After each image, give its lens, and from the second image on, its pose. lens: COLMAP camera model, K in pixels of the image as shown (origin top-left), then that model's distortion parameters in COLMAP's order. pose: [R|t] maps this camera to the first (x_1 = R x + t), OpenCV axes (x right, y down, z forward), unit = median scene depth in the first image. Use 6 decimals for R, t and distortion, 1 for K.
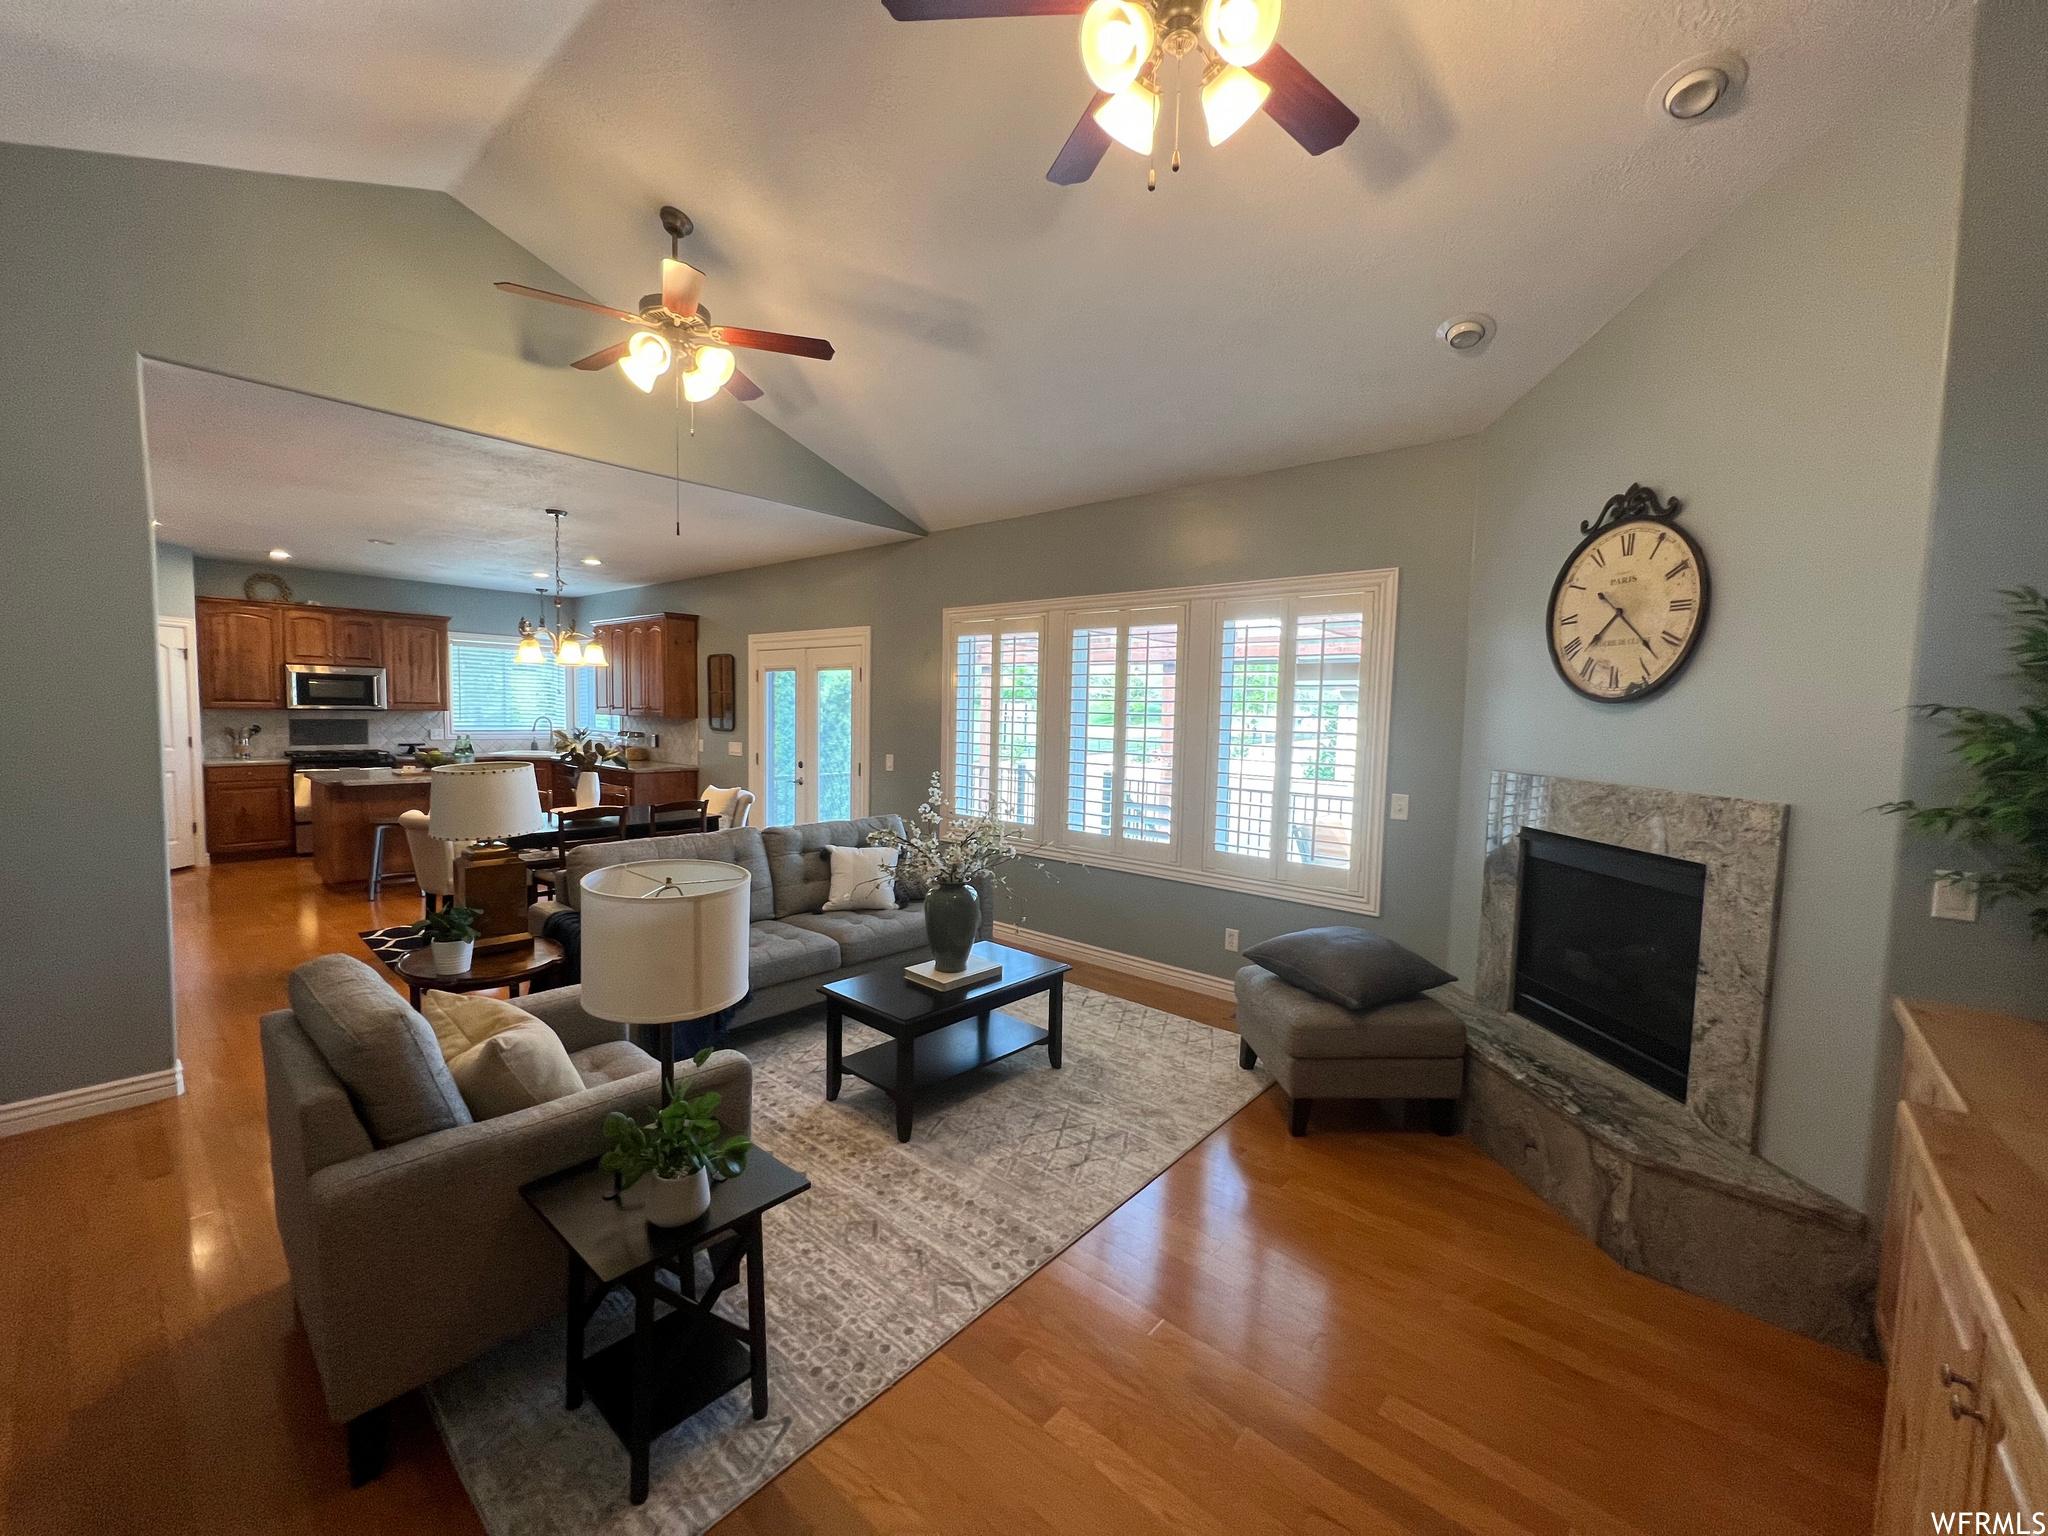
lens RADIAL K [[826.9, 0, 1022.7], [0, 826.9, 766.7], [0, 0, 1]] dist [0.002194, -0.000273]
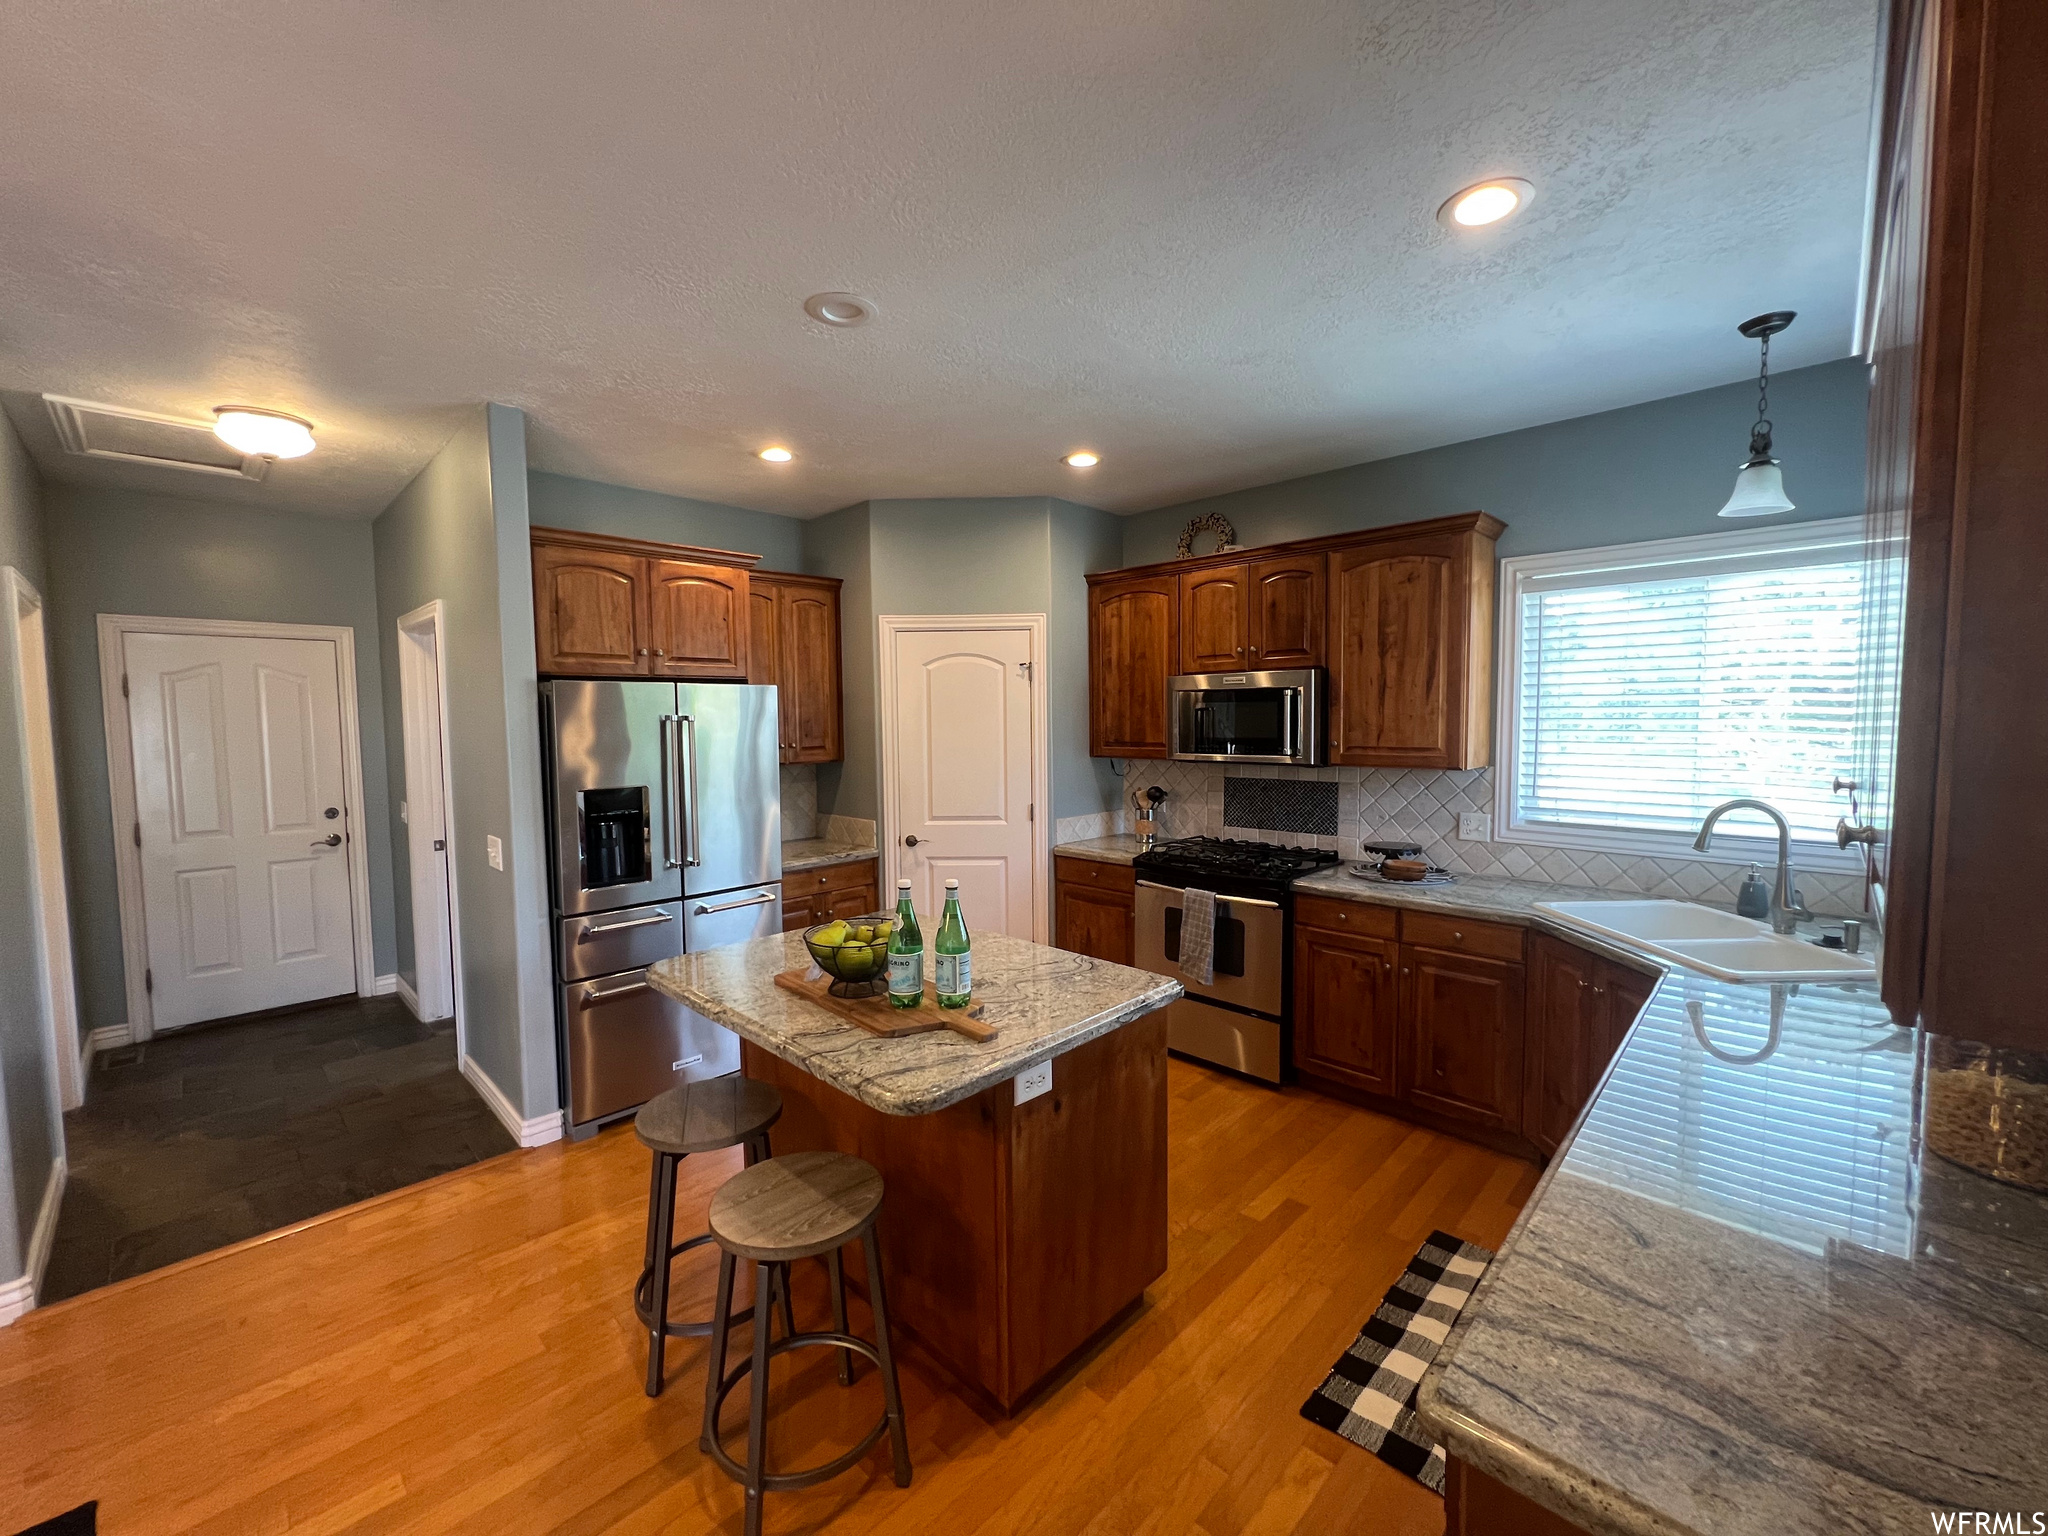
lens RADIAL K [[829.1, 0, 1014.3], [0, 829.1, 766.1], [0, 0, 1]] dist [0.000461, 0.000584]
pose [[-0.059369, 0.040475, -0.997415, -0.379388], [-0.063605, 0.996994, 0.044244, -0.089157], [0.996208, 0.066067, -0.056616, 1.000473]]
